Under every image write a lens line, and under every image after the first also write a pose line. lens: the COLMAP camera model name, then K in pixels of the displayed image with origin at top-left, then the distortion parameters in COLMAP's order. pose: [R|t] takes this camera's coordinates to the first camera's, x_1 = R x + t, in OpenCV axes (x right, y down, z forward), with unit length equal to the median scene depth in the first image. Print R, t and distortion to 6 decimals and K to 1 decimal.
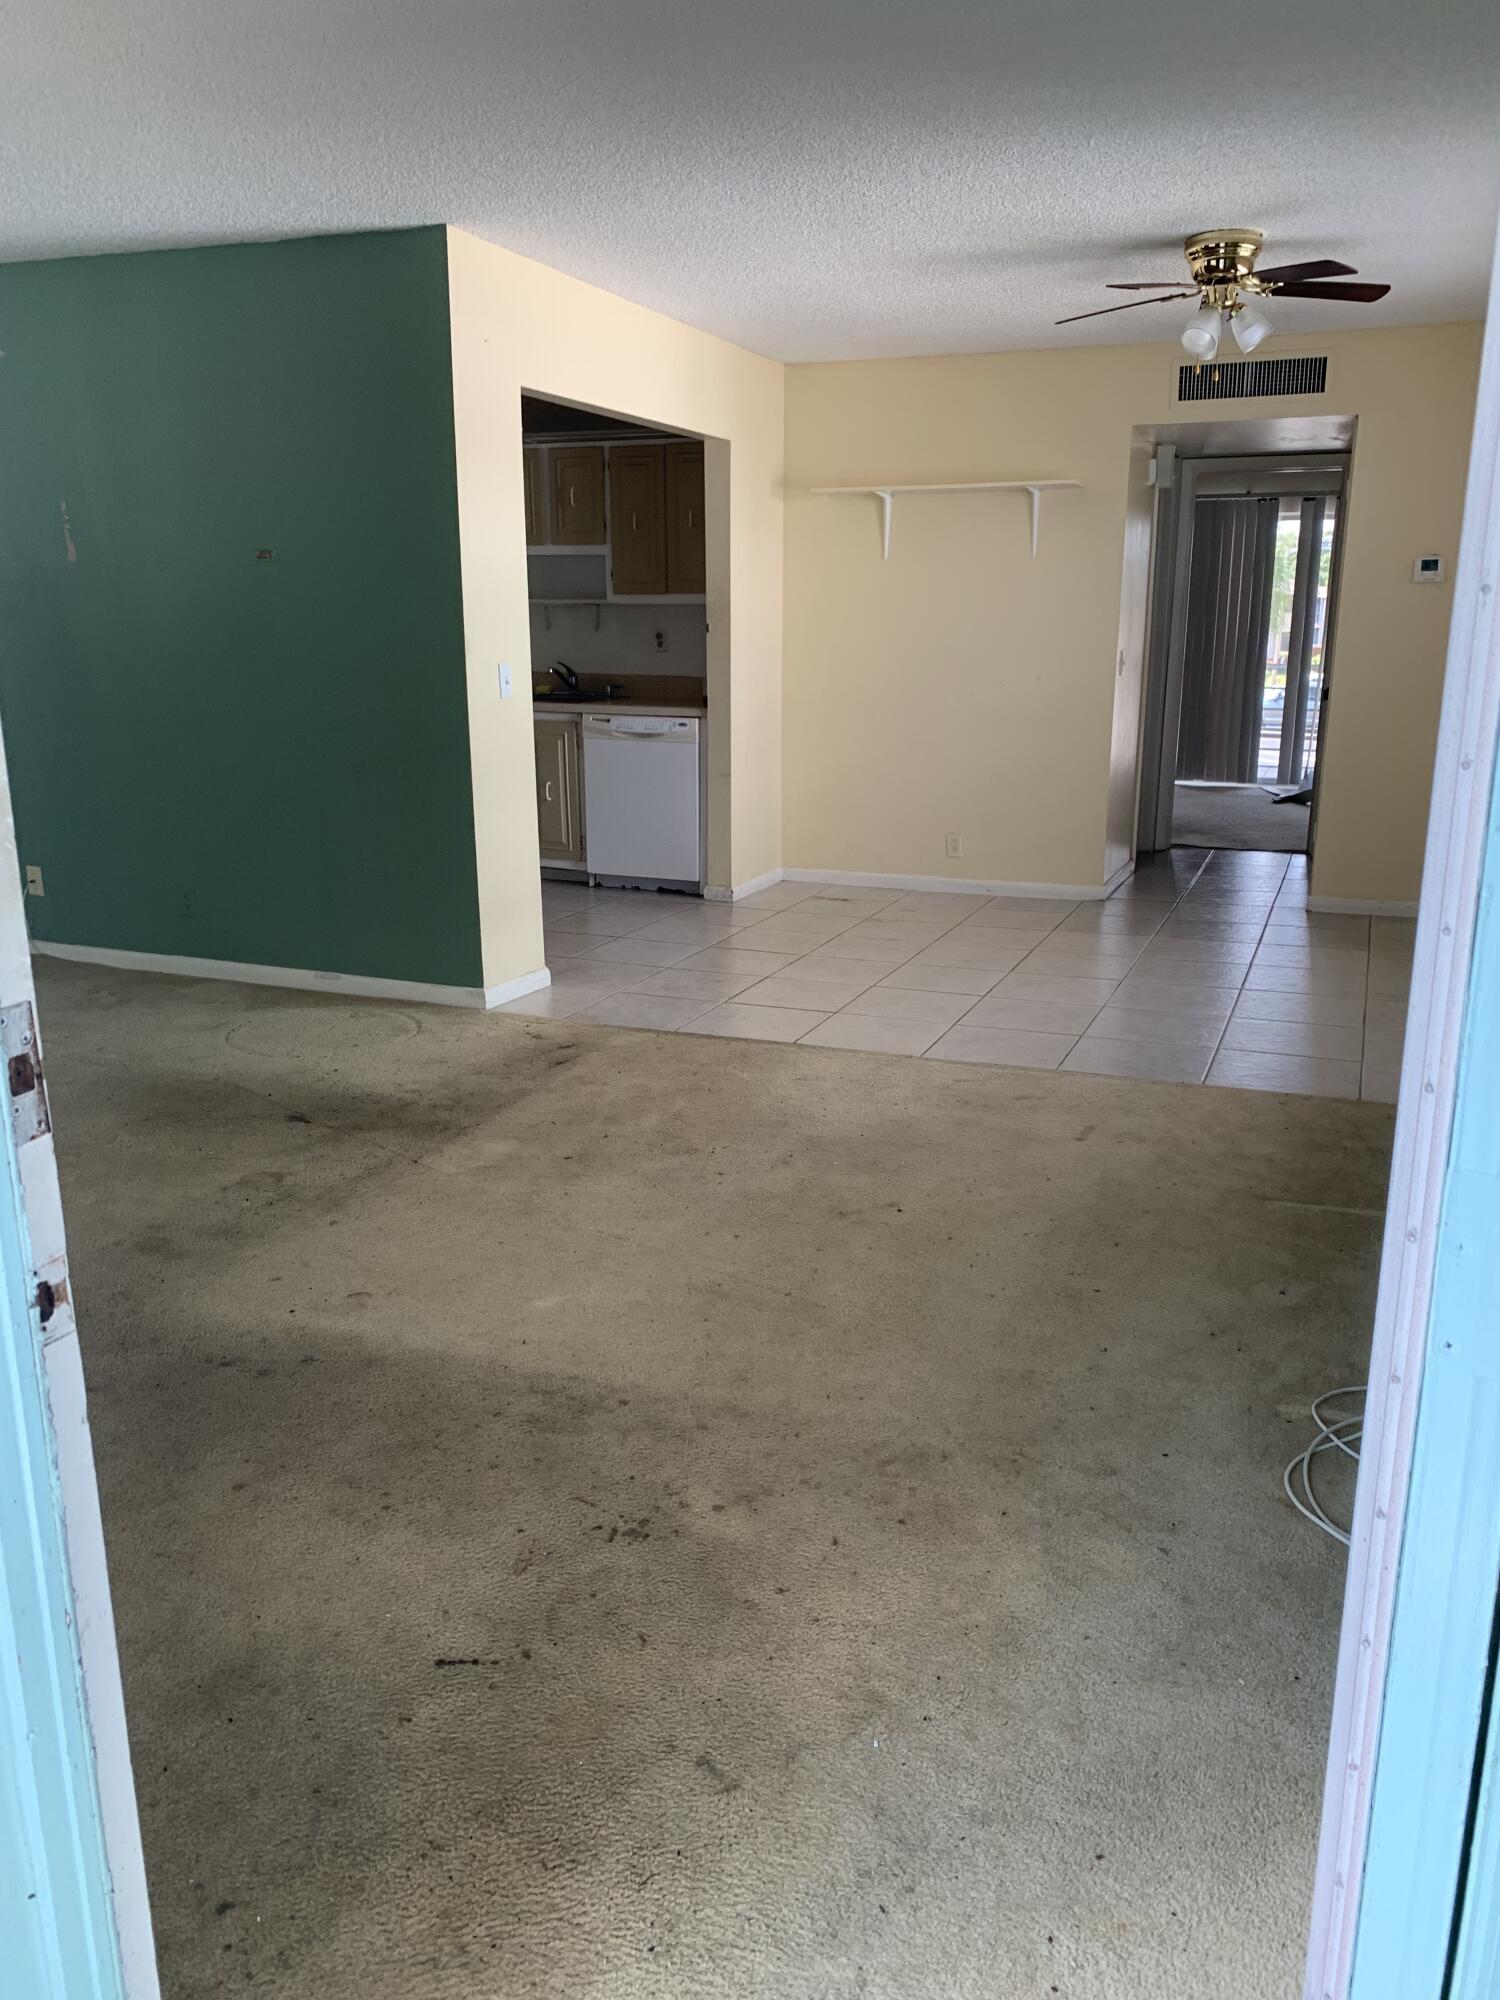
lens RADIAL K [[1529.4, 0, 783.8], [0, 1529.4, 1006.1], [0, 0, 1]] dist [0.059683, -0.070300]
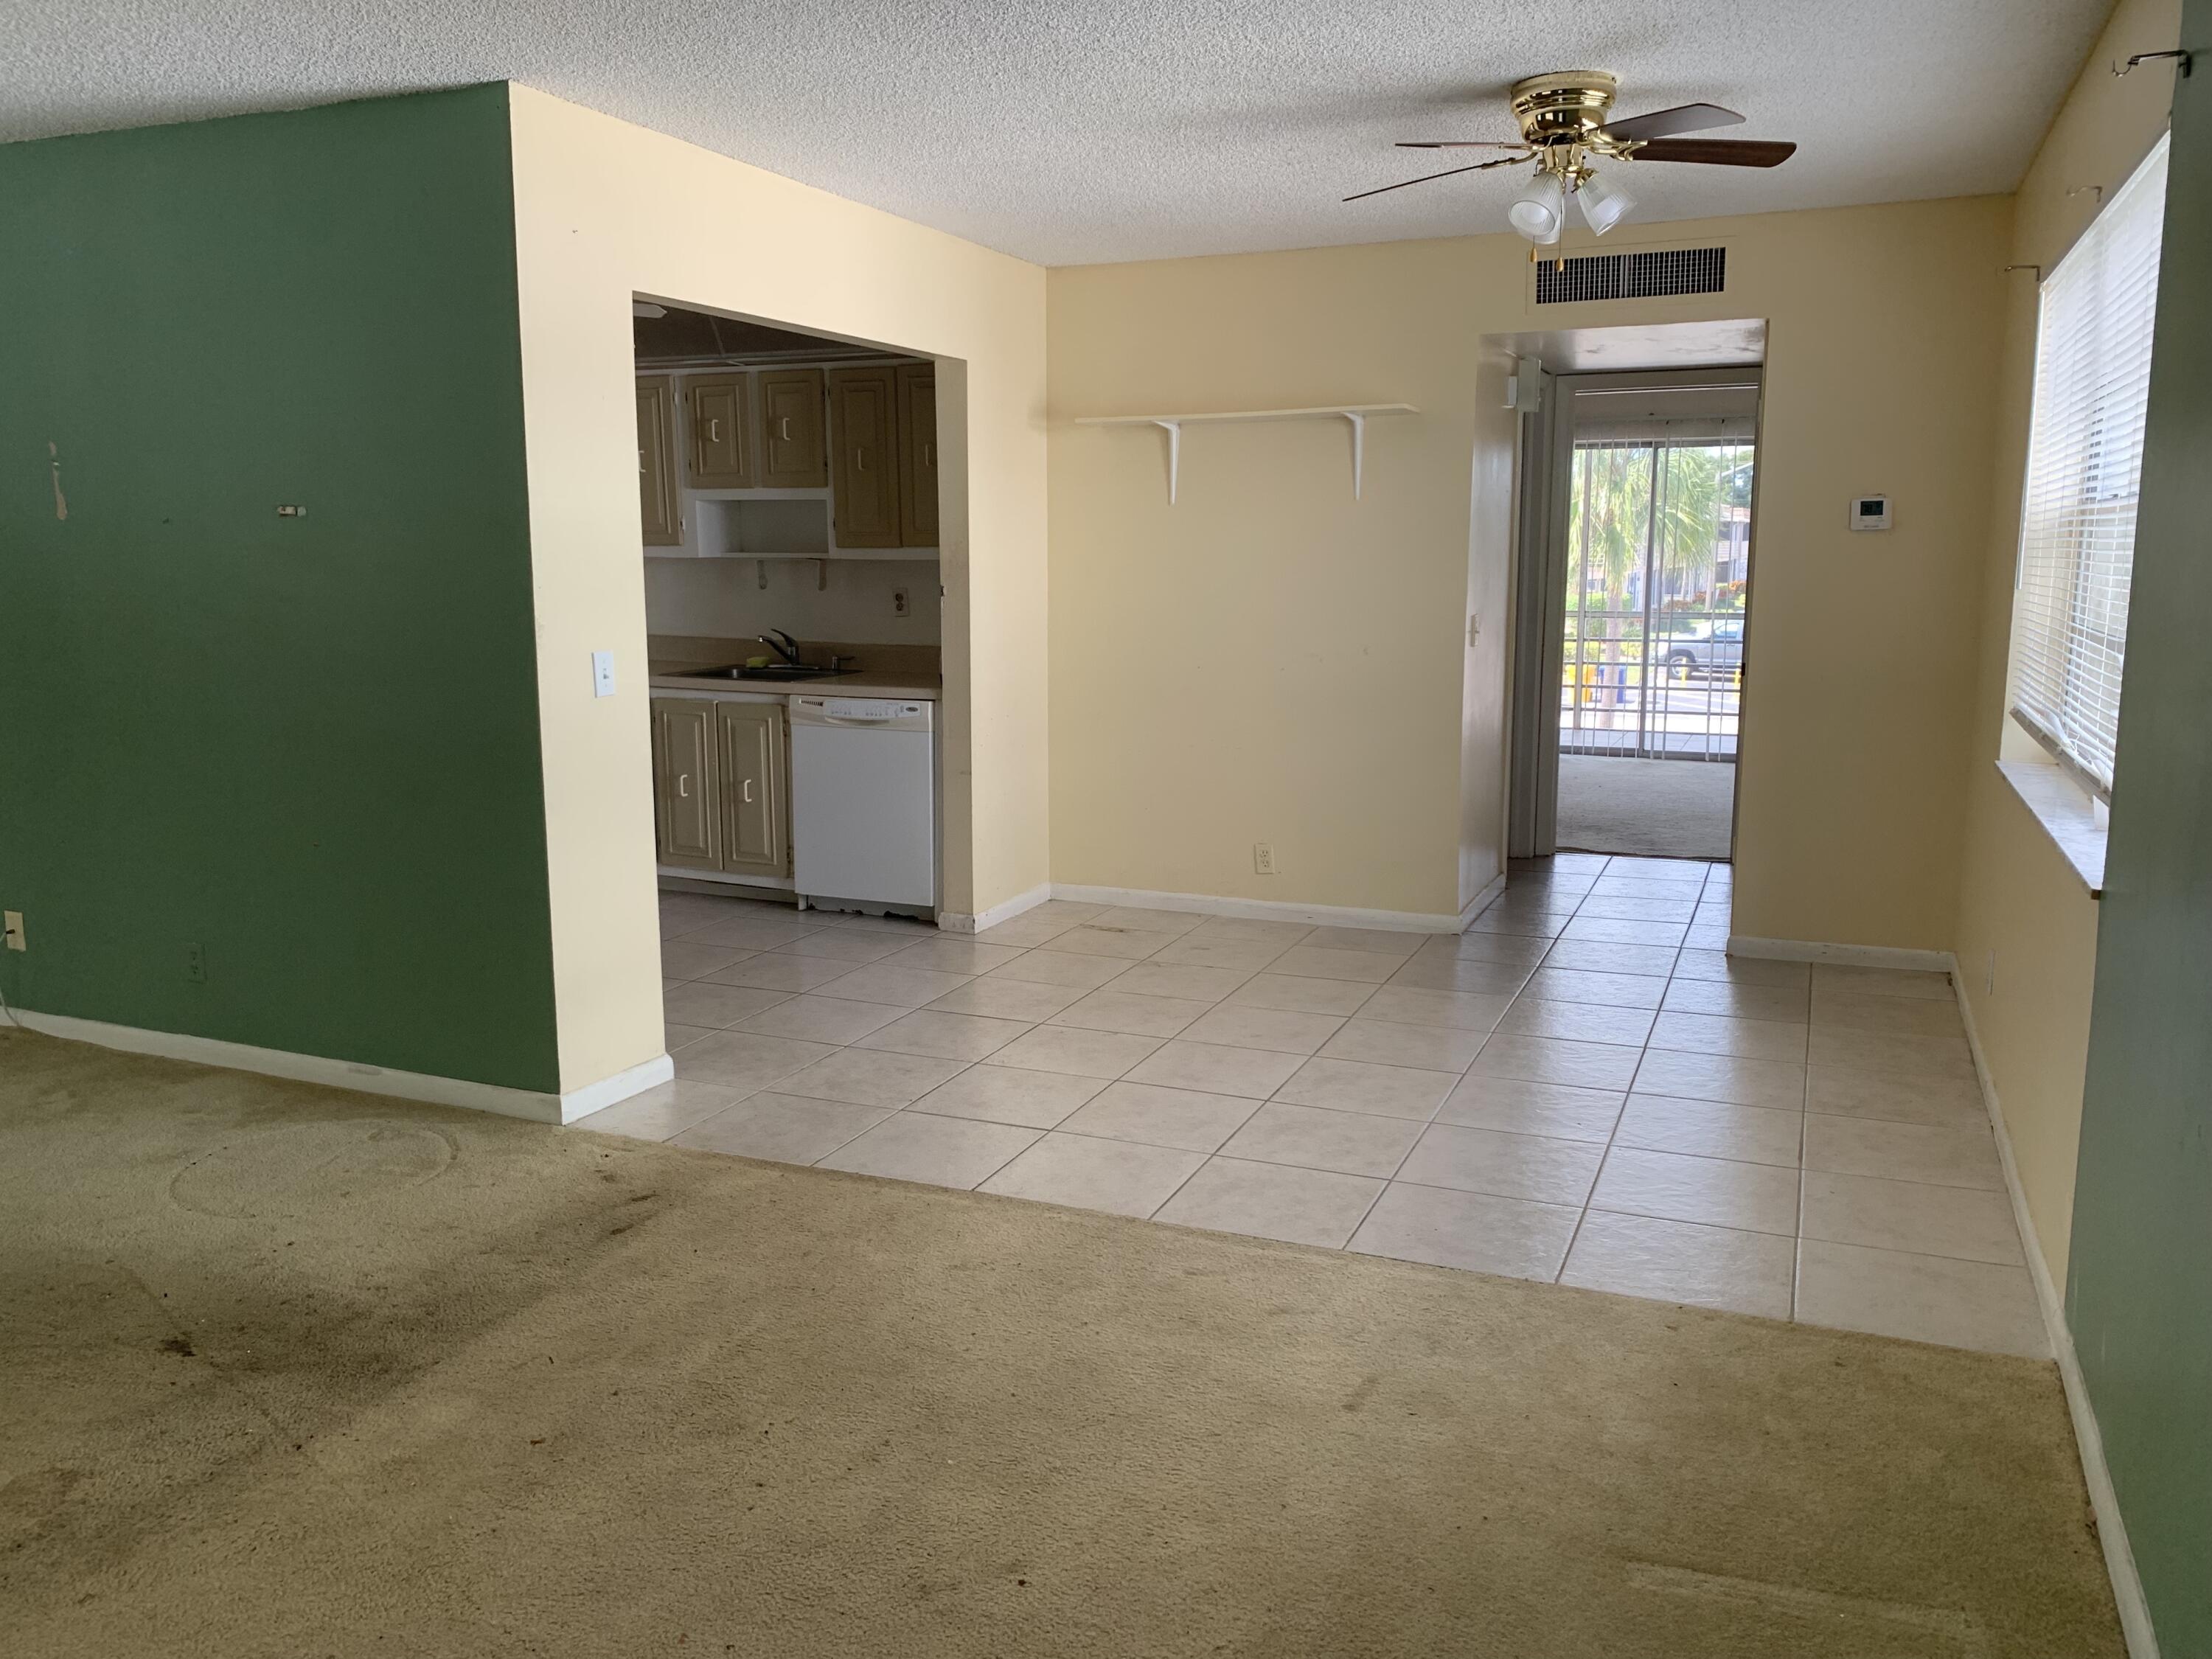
lens RADIAL K [[1691.5, 0, 1099.5], [0, 1691.5, 798.6], [0, 0, 1]] dist [0.059683, -0.070300]
pose [[0.999183, 0.000163, -0.040403, 0.079732], [-0.004225, 0.994932, -0.100464, -0.063395], [0.040182, 0.100553, 0.994120, 0.180824]]
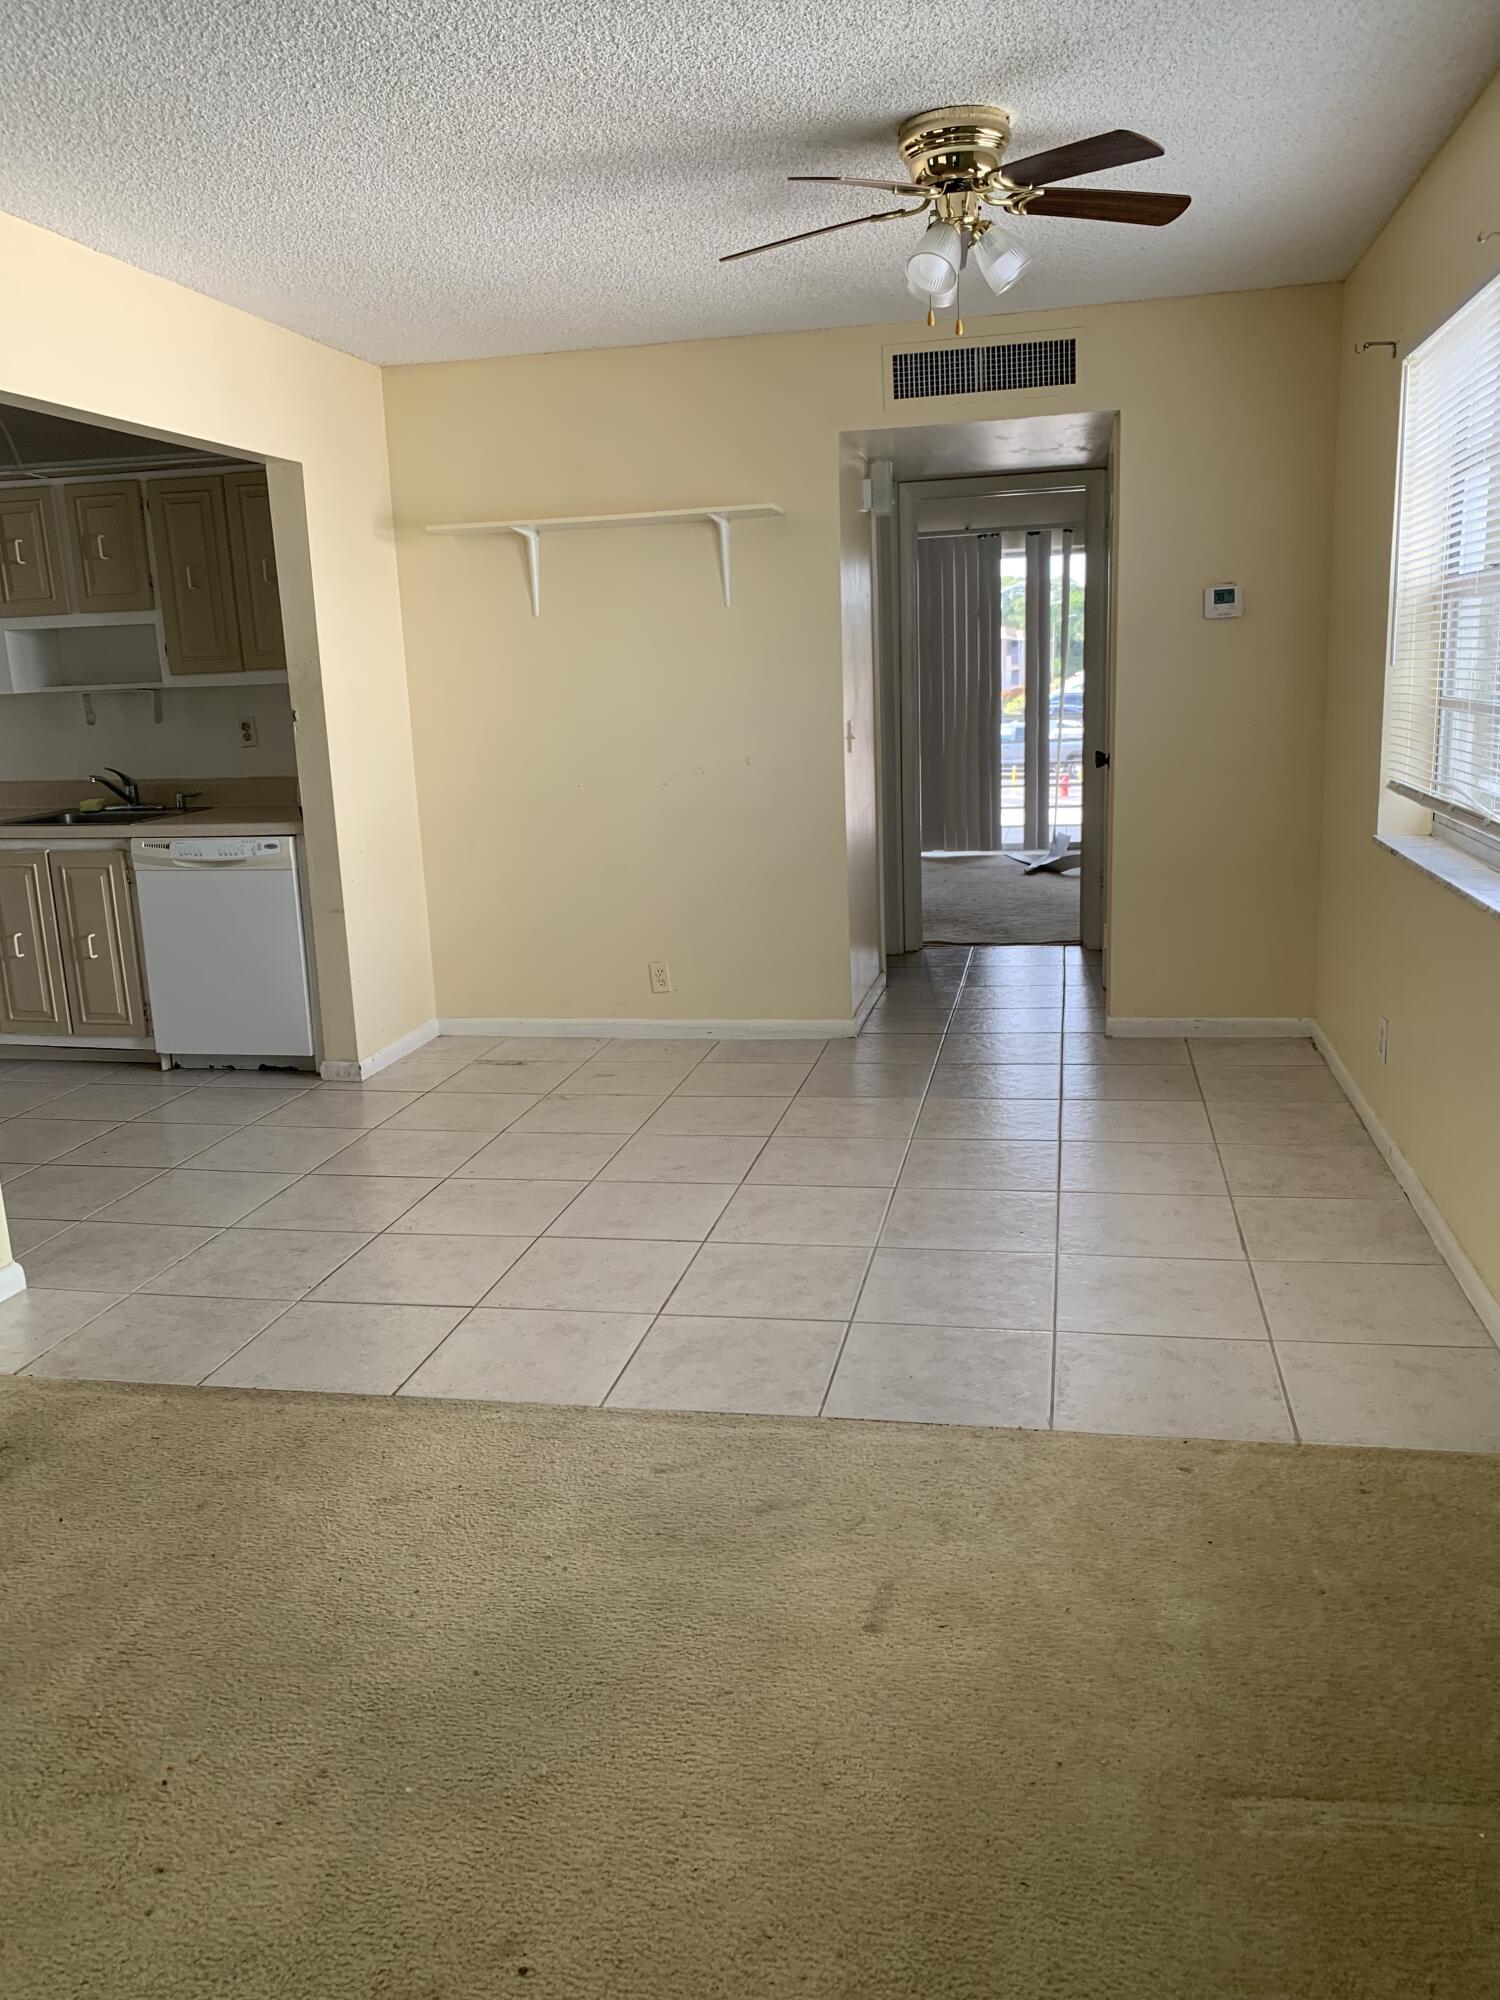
lens RADIAL K [[1529.4, 0, 757.5], [0, 1529.4, 982.6], [0, 0, 1]] dist [0.059683, -0.070300]
pose [[0.985972, -0.074993, 0.149113, 0.058872], [0.082254, 0.995678, -0.043131, -0.084359], [-0.145234, 0.054791, 0.987879, 0.302066]]
